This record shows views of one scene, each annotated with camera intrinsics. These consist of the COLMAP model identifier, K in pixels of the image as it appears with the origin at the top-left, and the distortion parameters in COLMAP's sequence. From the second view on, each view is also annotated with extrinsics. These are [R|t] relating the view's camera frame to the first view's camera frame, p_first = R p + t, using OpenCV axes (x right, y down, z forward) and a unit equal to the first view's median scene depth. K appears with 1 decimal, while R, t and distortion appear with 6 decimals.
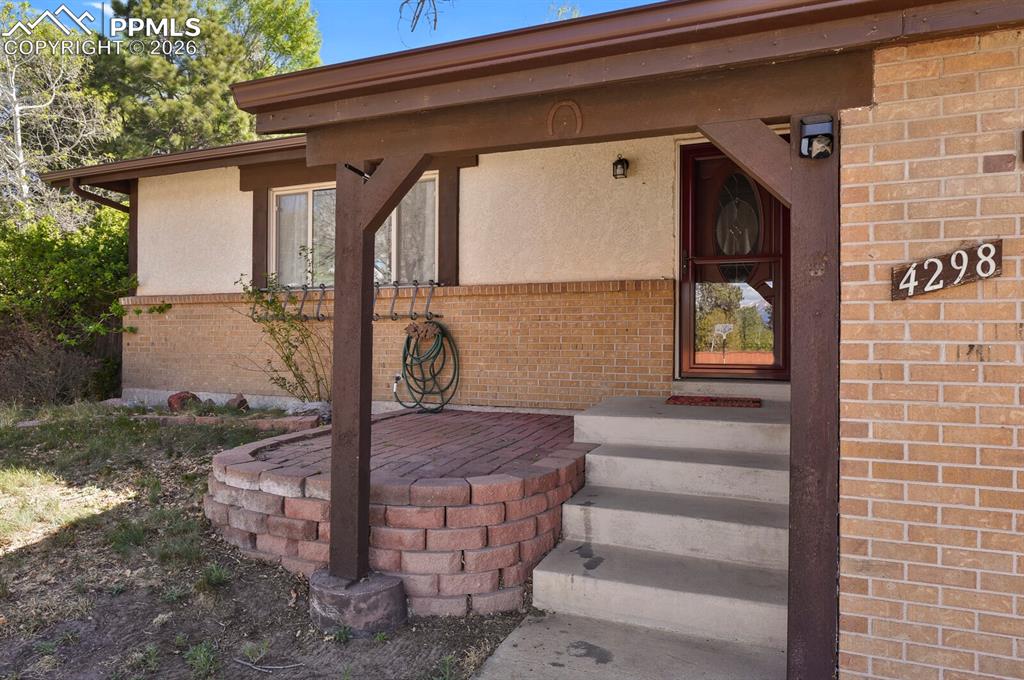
lens RADIAL K [[616.1, 0, 519.6], [0, 616.1, 335.0], [0, 0, 1]] dist [-0.027420, -0.000450]
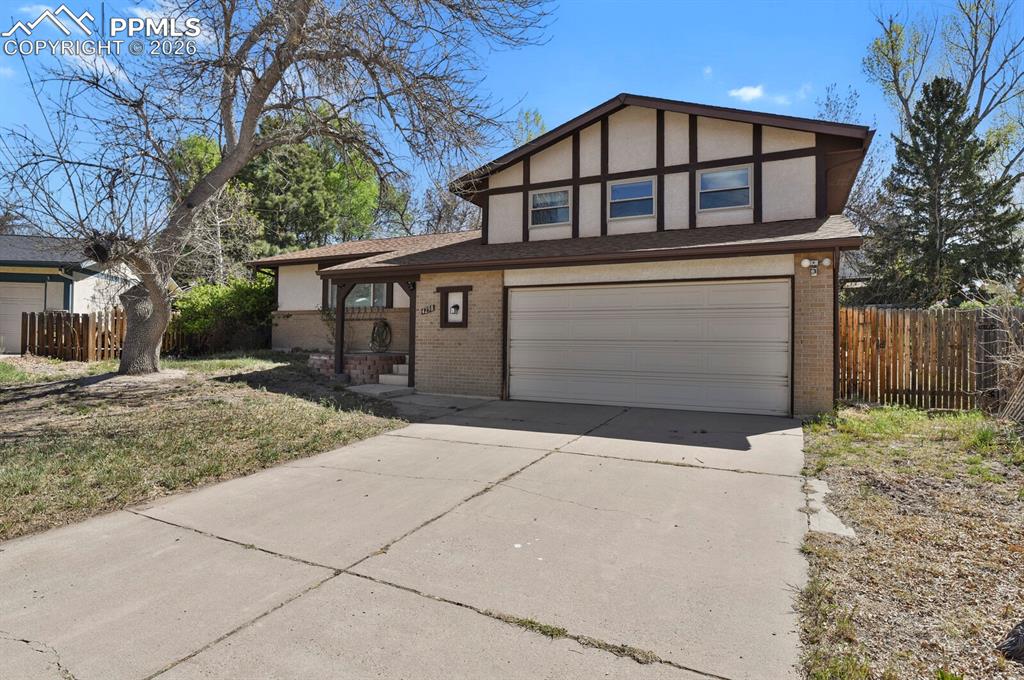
lens RADIAL K [[559.5, 0, 508.6], [0, 559.5, 339.9], [0, 0, 1]] dist [-0.001229, 0.000830]
pose [[0.994646, 0.006457, -0.103142, 0.768347], [-0.006875, 0.999970, -0.003697, 0.077846], [0.103115, 0.004387, 0.994660, -1.645313]]
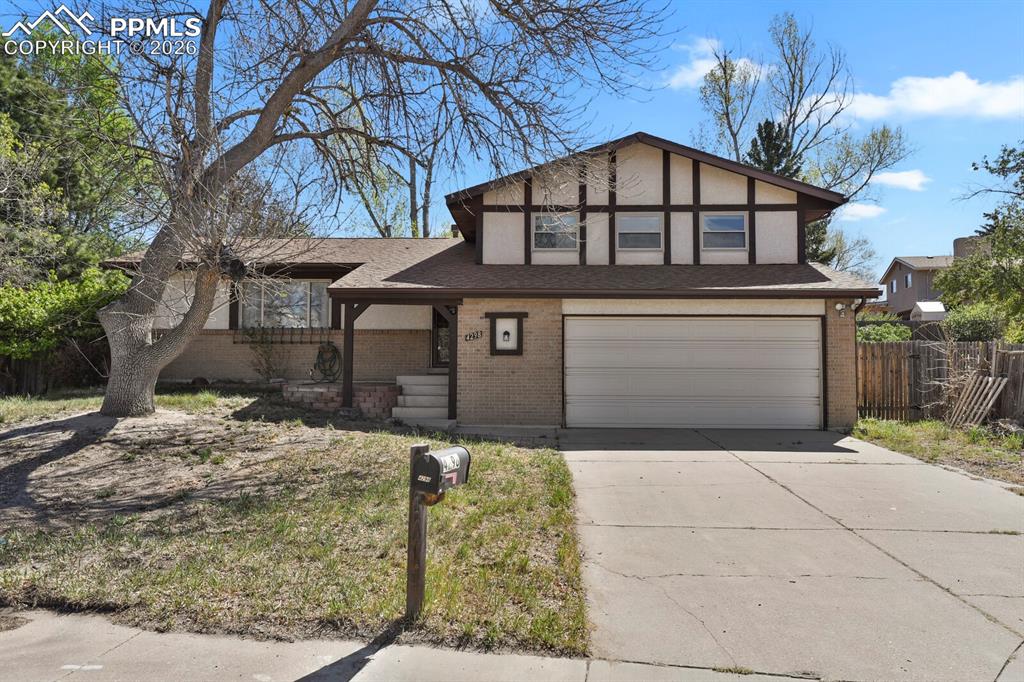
lens RADIAL K [[728.3, 0, 511.6], [0, 728.3, 341.6], [0, 0, 1]] dist [0.058135, 0.000450]
pose [[0.943650, 0.012983, 0.330690, -0.450564], [-0.001879, 0.999424, -0.033875, 0.065499], [-0.330939, 0.031345, 0.943131, -2.048636]]
